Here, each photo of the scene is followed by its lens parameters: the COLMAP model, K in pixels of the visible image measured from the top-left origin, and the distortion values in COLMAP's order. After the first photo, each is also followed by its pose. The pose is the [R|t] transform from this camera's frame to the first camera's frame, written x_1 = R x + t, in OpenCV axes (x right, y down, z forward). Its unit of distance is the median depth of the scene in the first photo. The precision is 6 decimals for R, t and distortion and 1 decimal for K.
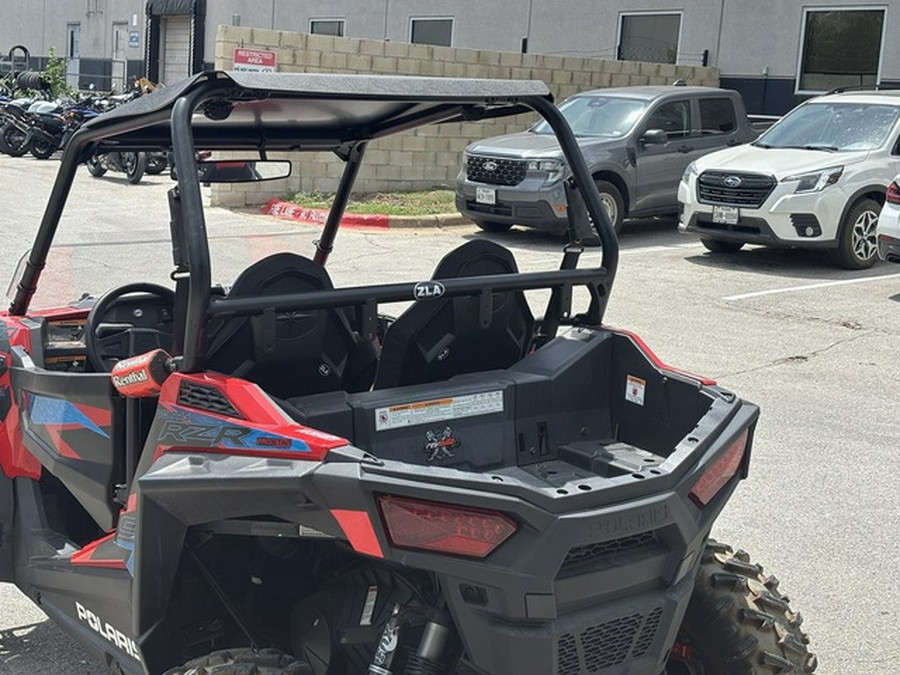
lens RADIAL K [[1340.5, 0, 448.2], [0, 1340.5, 324.9], [0, 0, 1]] dist [0.273881, -1.027542]
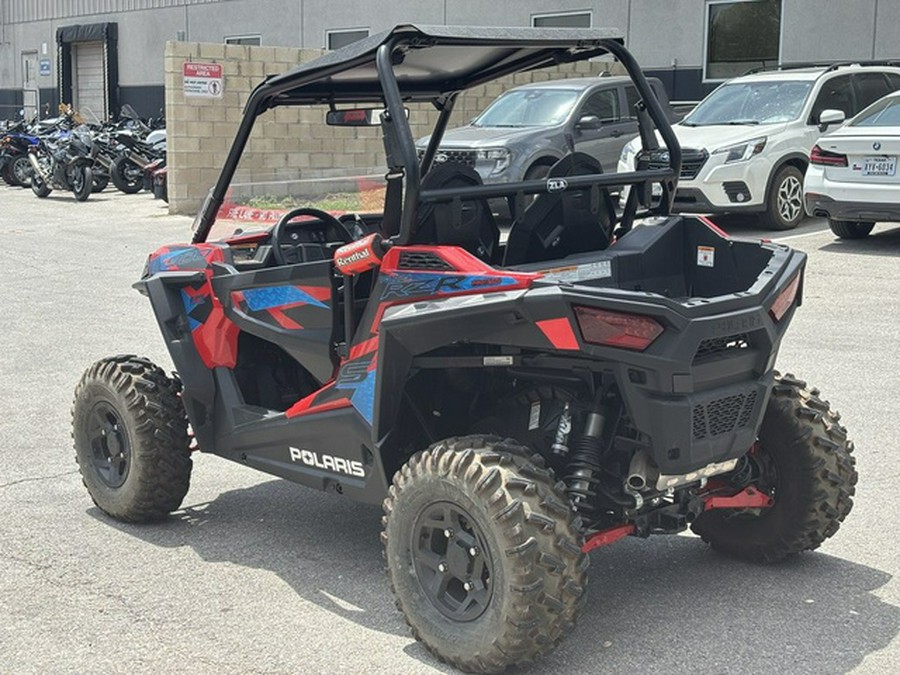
lens RADIAL K [[1339.2, 0, 450.0], [0, 1339.2, 337.5], [0, 0, 1]] dist [0.274478, -1.031097]
pose [[0.995216, -0.065548, 0.072447, -0.205250], [0.065740, 0.997837, -0.000267, 0.107601], [-0.072273, 0.005028, 0.997372, -0.296617]]
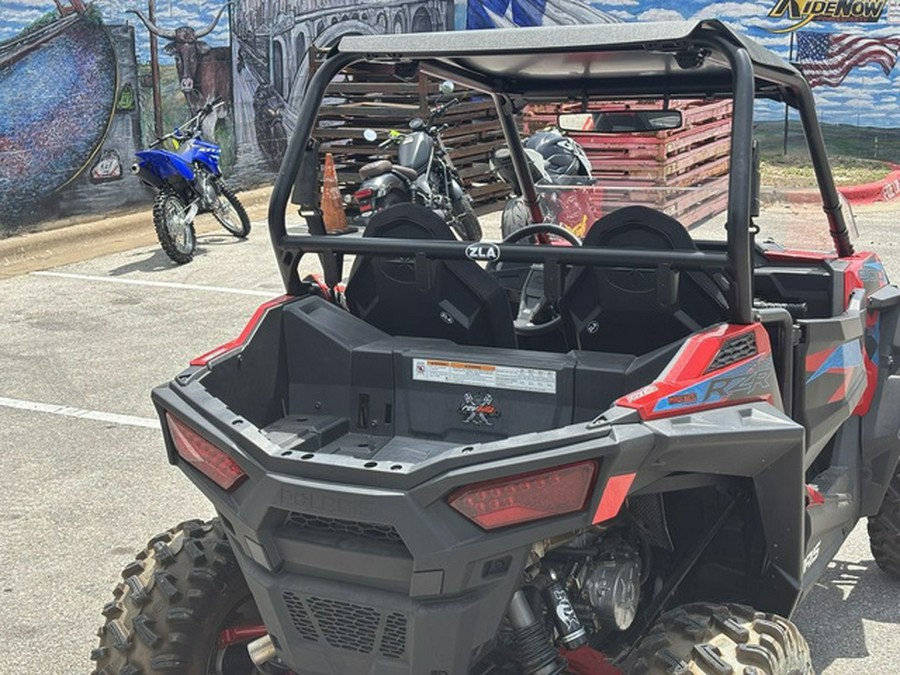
lens RADIAL K [[1340.5, 0, 448.2], [0, 1340.5, 324.9], [0, 0, 1]] dist [0.273881, -1.027542]
pose [[0.405546, 0.156212, -0.900628, 0.779666], [-0.104149, 0.986769, 0.124256, -0.083265], [0.908122, 0.043408, 0.416450, 0.516288]]
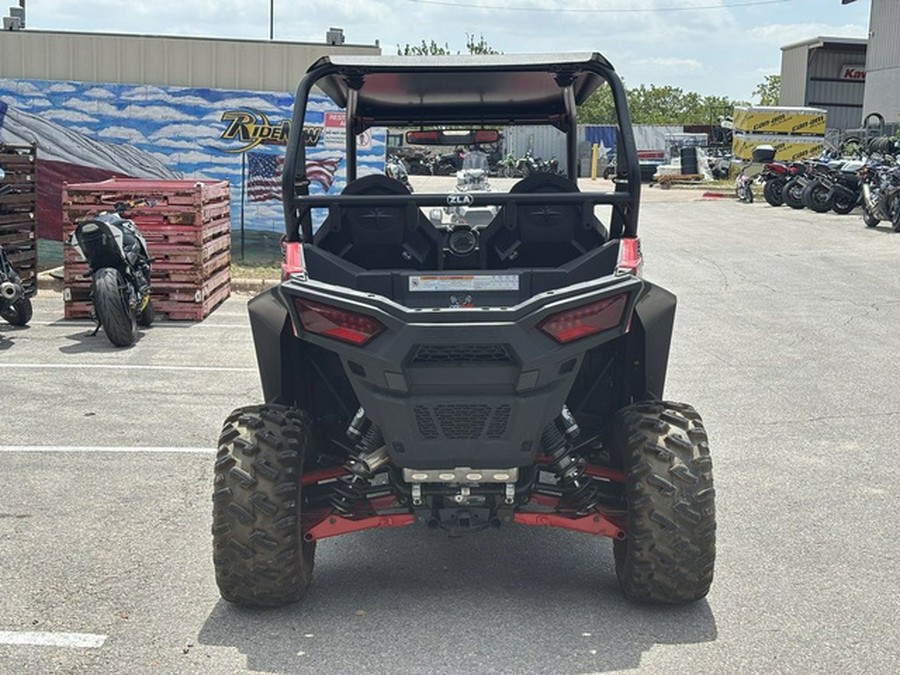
lens RADIAL K [[1345.0, 0, 450.0], [0, 1345.0, 337.5], [0, 0, 1]] dist [0.232992, -0.925884]
pose [[0.792916, 0.047444, -0.607482, 0.781612], [-0.075678, 0.996913, -0.020920, 0.138519], [0.604614, 0.062561, 0.794058, -0.135638]]
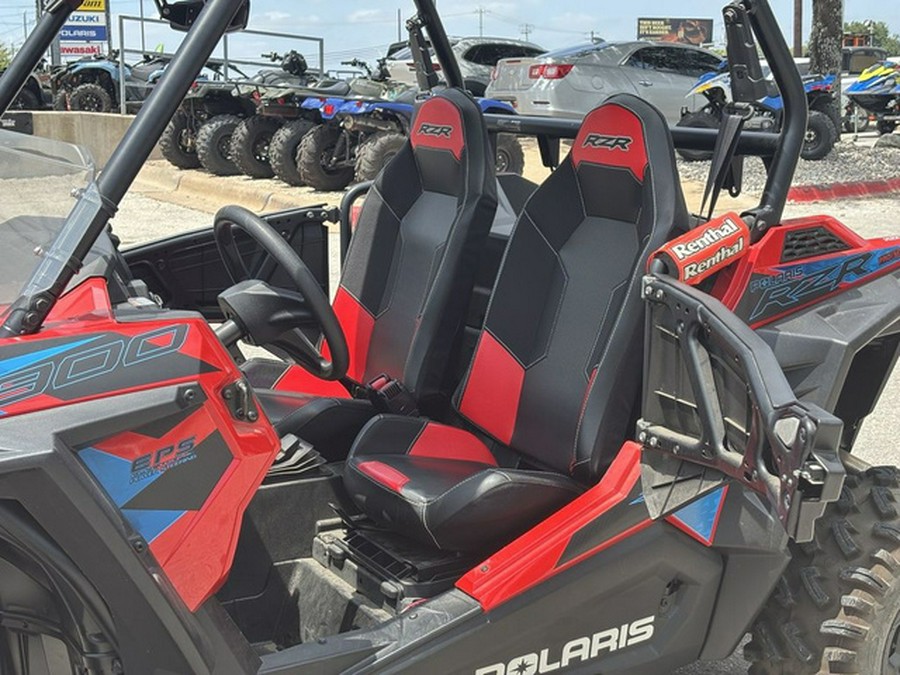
lens RADIAL K [[1345.0, 0, 450.0], [0, 1345.0, 337.5], [0, 0, 1]] dist [0.232992, -0.925884]
pose [[0.107852, -0.227115, 0.967877, -0.865860], [0.170623, 0.963340, 0.207037, -0.088880], [-0.979416, 0.142813, 0.142650, 0.891343]]
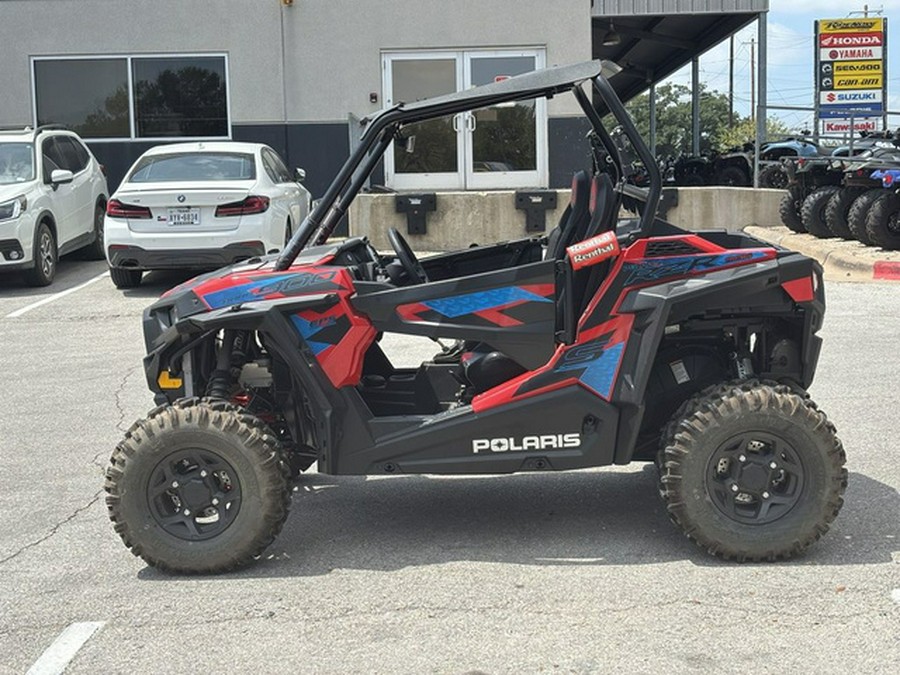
lens RADIAL K [[1340.5, 0, 448.2], [0, 1340.5, 324.9], [0, 0, 1]] dist [0.273881, -1.027542]
pose [[0.624531, -0.150577, 0.766347, -1.336443], [0.185246, 0.981797, 0.041945, 0.020678], [-0.758713, 0.115766, 0.641057, 0.107652]]
